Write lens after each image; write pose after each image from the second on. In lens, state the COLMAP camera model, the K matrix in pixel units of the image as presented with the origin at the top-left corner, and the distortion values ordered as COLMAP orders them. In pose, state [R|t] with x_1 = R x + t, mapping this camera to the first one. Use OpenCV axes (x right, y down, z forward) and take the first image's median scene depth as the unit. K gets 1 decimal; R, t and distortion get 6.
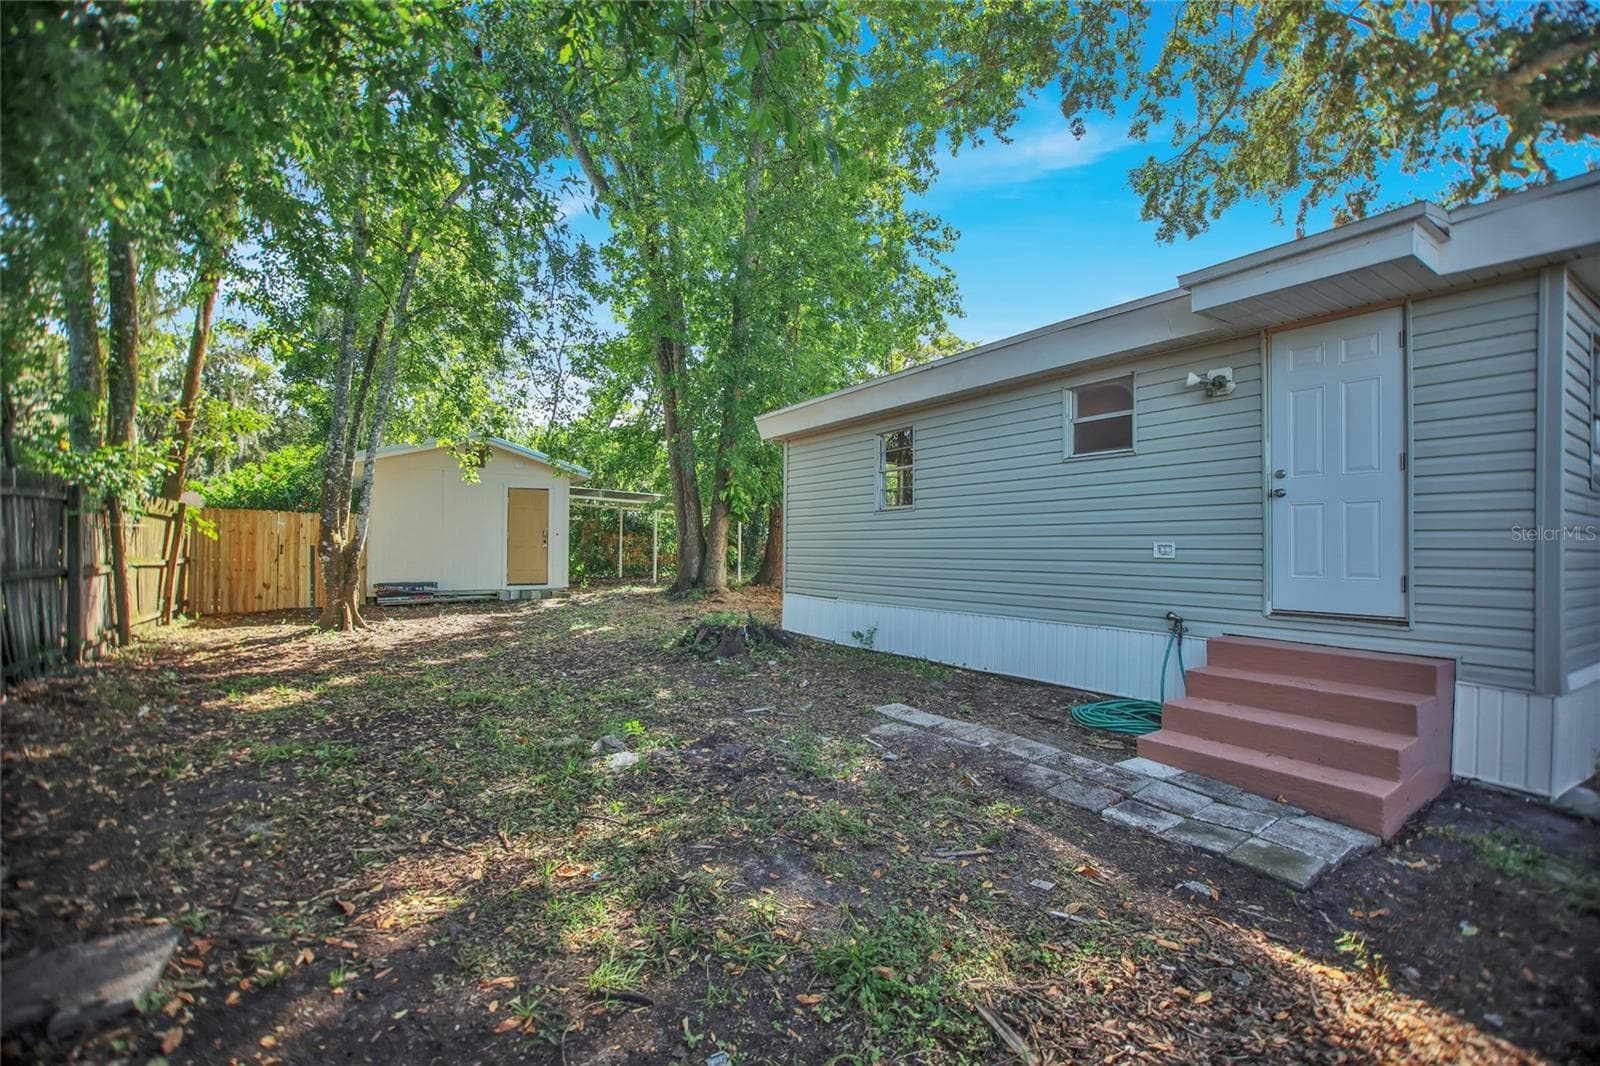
lens RADIAL K [[792.1, 0, 800.0], [0, 792.1, 533.0], [0, 0, 1]] dist [0.004567, 0.000950]
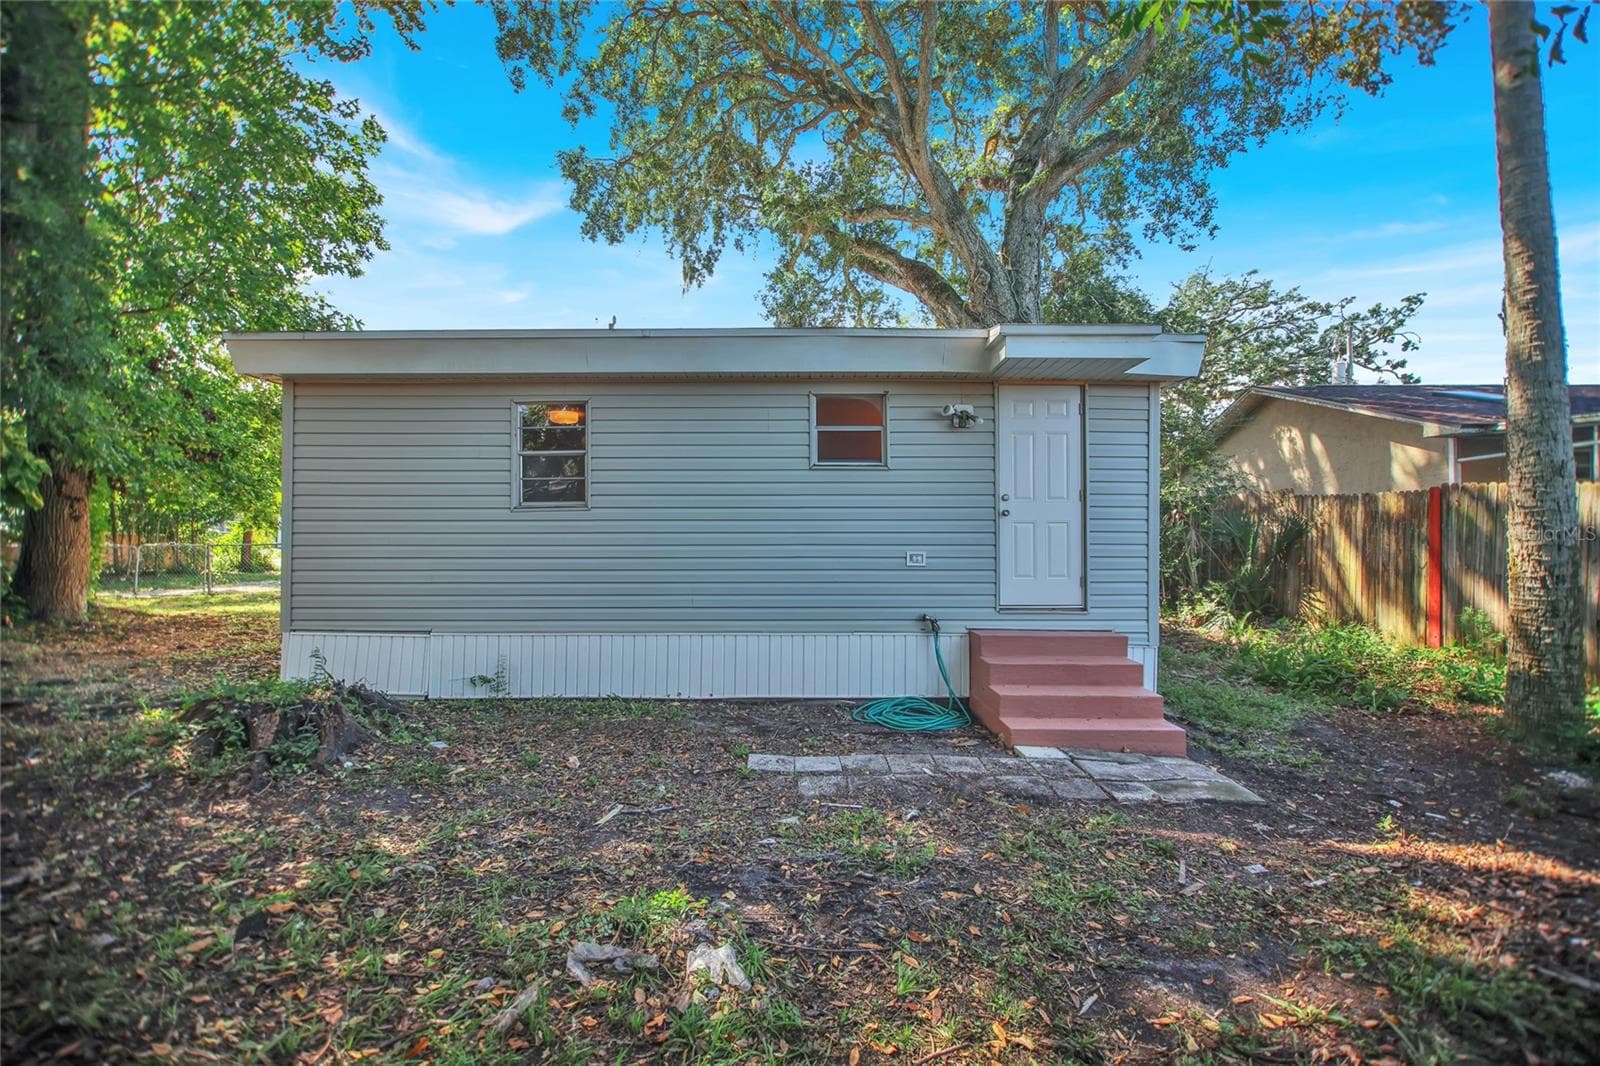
lens RADIAL K [[792.1, 0, 800.0], [0, 792.1, 533.0], [0, 0, 1]] dist [0.004567, 0.000950]
pose [[0.501781, 0.003927, 0.864986, -0.631236], [-0.017476, 0.999832, 0.005598, -0.019197], [-0.864818, -0.017925, 0.501766, 0.631160]]
